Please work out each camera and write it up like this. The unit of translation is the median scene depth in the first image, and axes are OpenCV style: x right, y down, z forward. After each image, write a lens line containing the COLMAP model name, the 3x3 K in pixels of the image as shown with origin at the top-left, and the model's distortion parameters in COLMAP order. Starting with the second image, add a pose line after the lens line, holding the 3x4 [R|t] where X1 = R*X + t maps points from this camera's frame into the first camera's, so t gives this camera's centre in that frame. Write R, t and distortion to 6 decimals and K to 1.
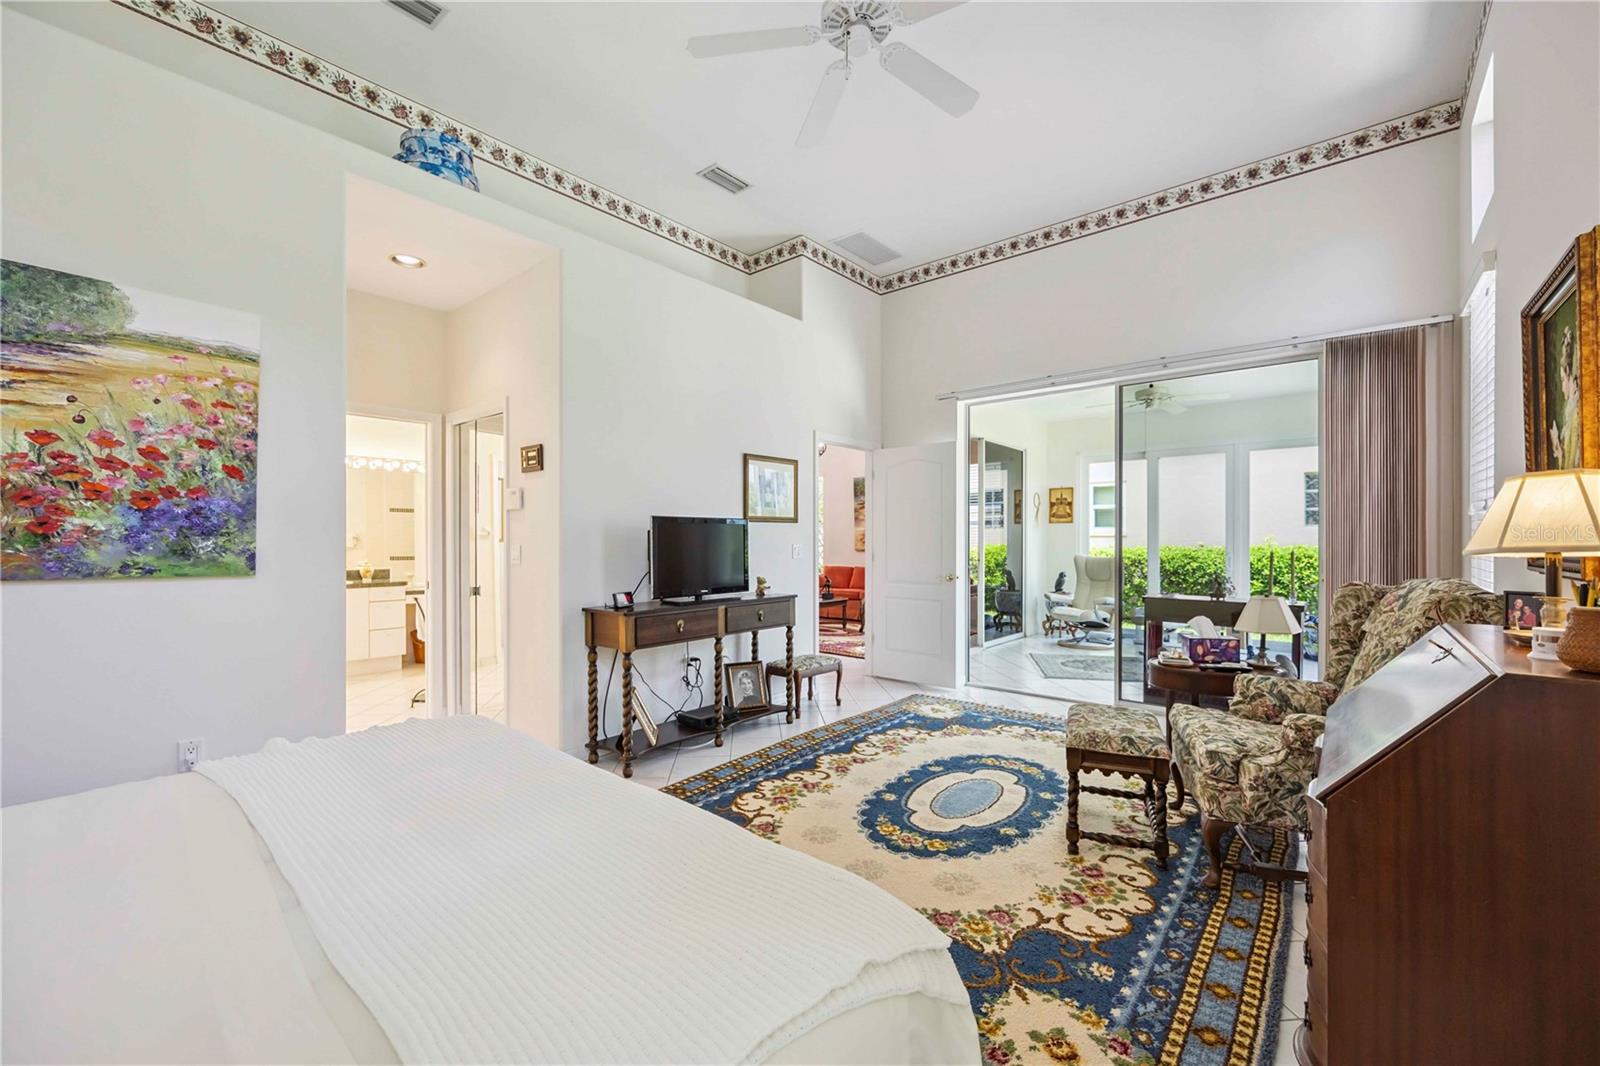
lens RADIAL K [[649.7, 0, 797.2], [0, 649.7, 540.7], [0, 0, 1]] dist [0.000319, 0.000091]
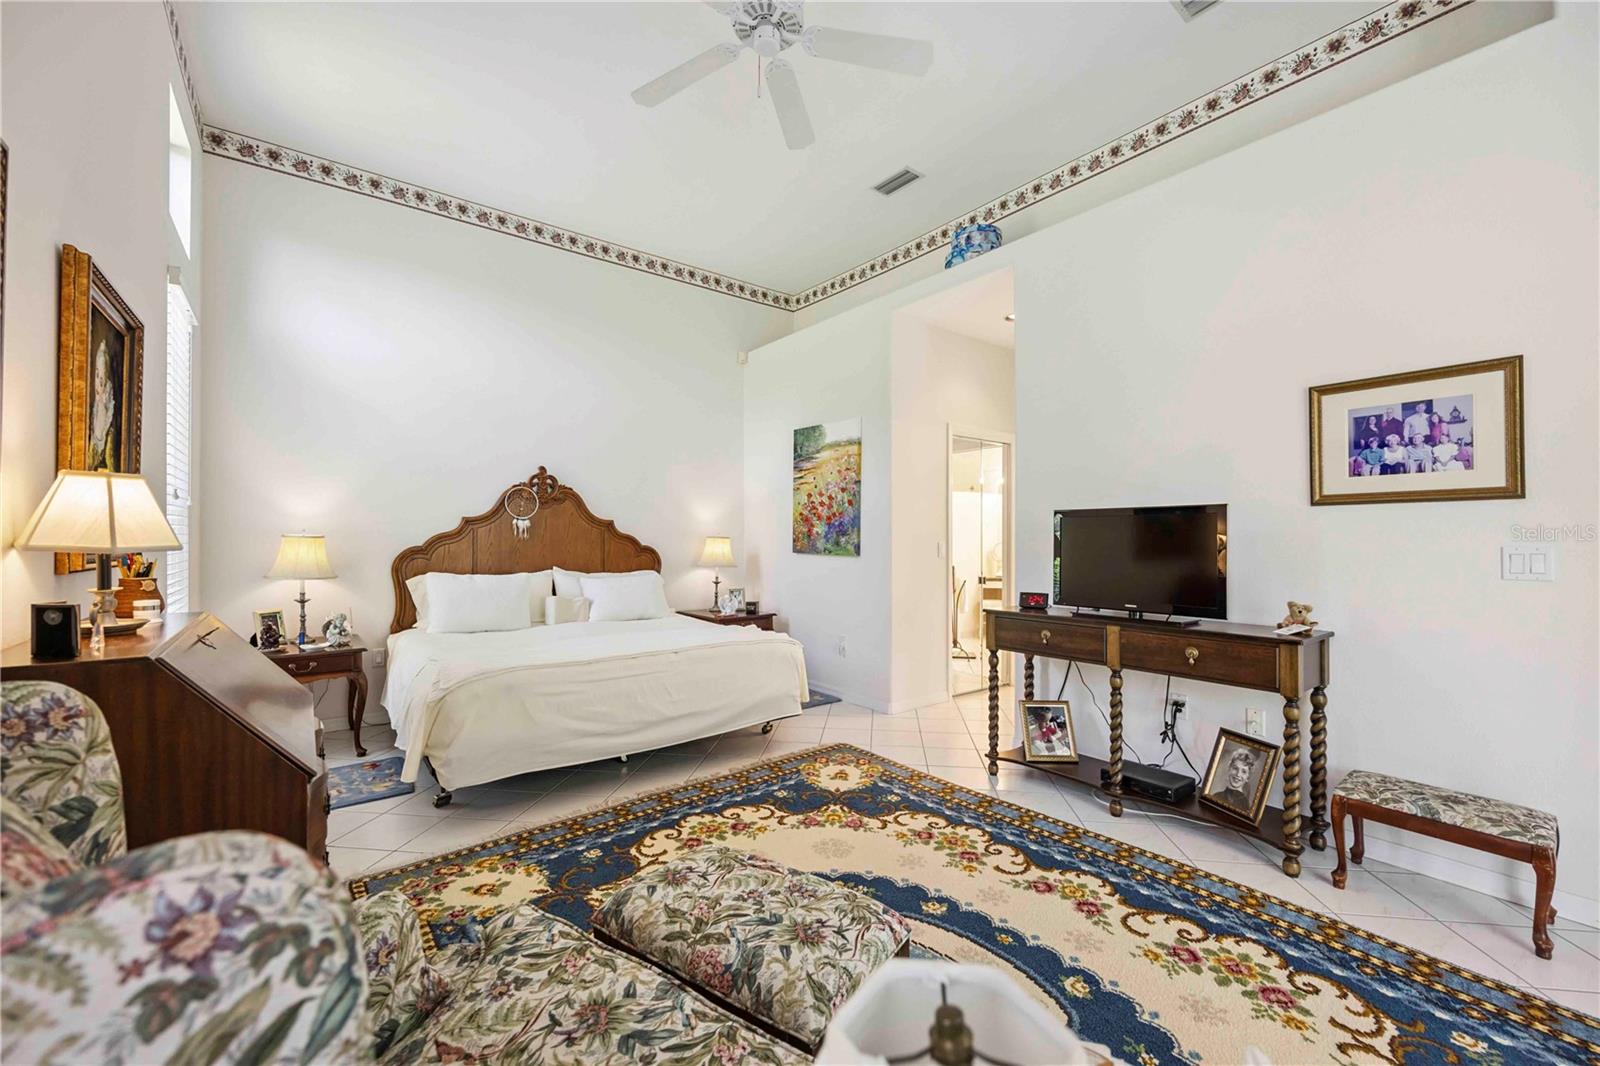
lens RADIAL K [[638.4, 0, 799.9], [0, 638.4, 538.3], [0, 0, 1]] dist [-0.004108, -0.000006]
pose [[-0.200532, -0.000089, -0.979687, 0.790586], [-0.003810, 0.999993, 0.000689, 0.000474], [0.979680, 0.003871, -0.200531, 0.940667]]
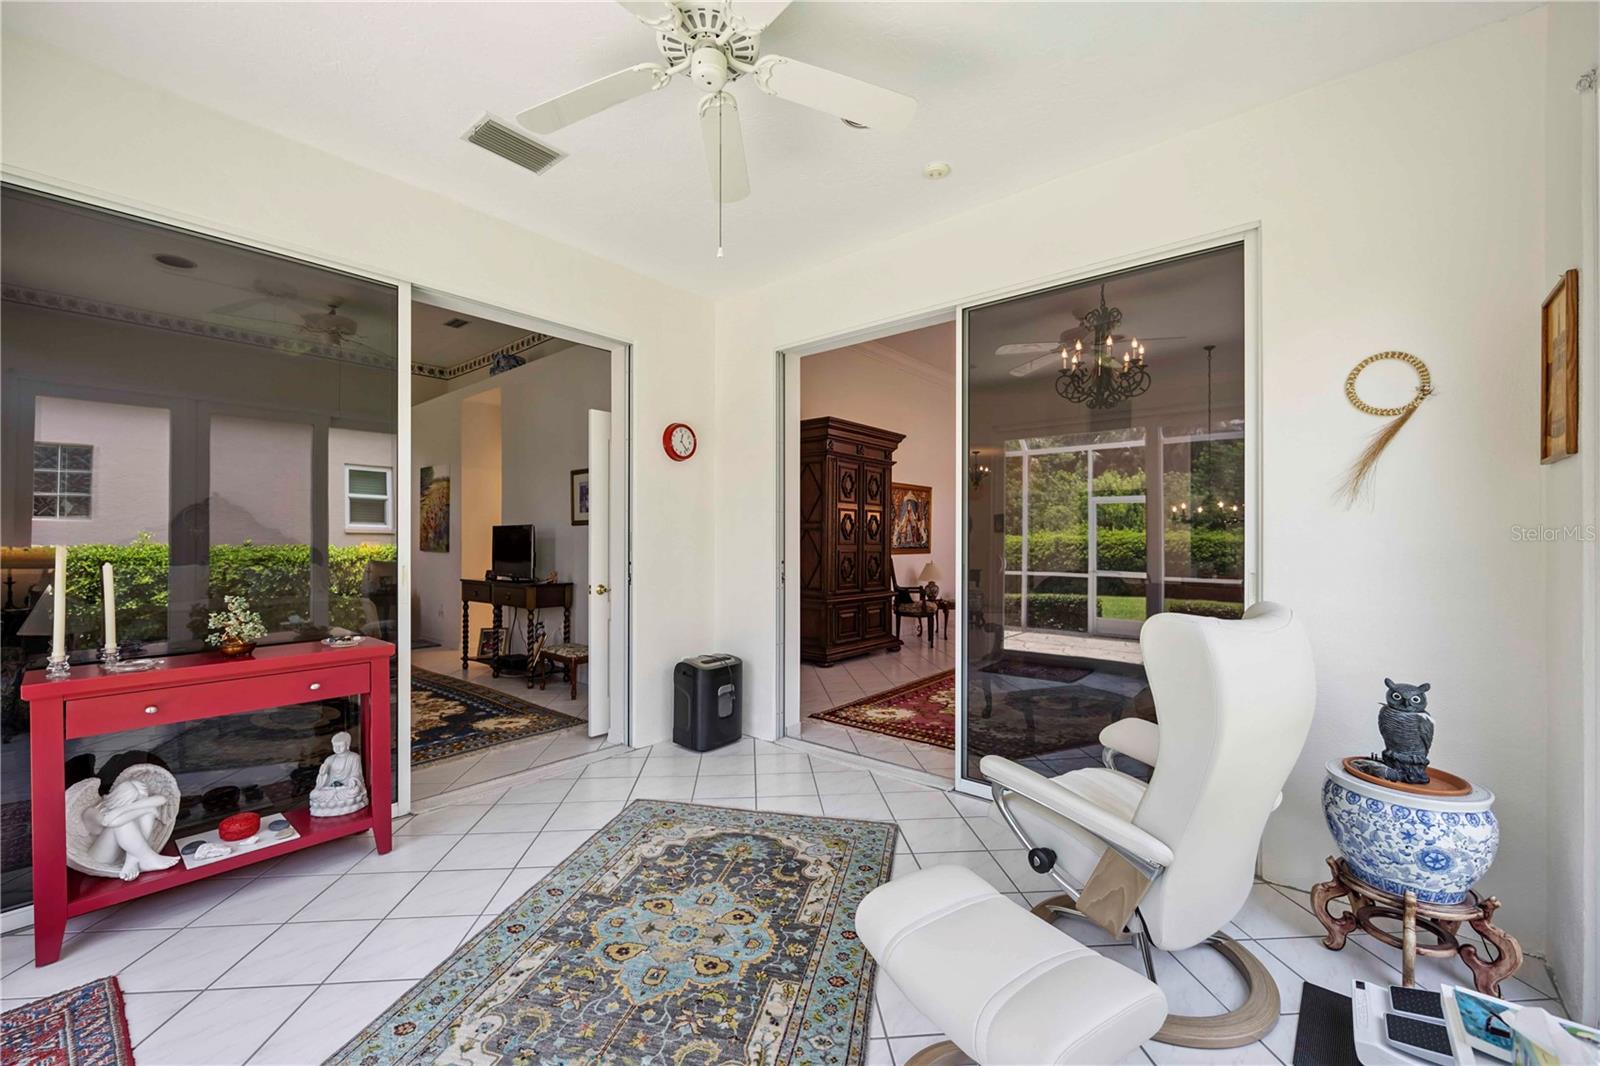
lens RADIAL K [[638.4, 0, 799.9], [0, 638.4, 538.3], [0, 0, 1]] dist [-0.004108, -0.000006]
pose [[0.003140, -0.004960, -0.999983, 1.615796], [-0.003165, 0.999983, -0.004970, -0.000745], [0.999990, 0.003180, 0.003124, 2.024143]]
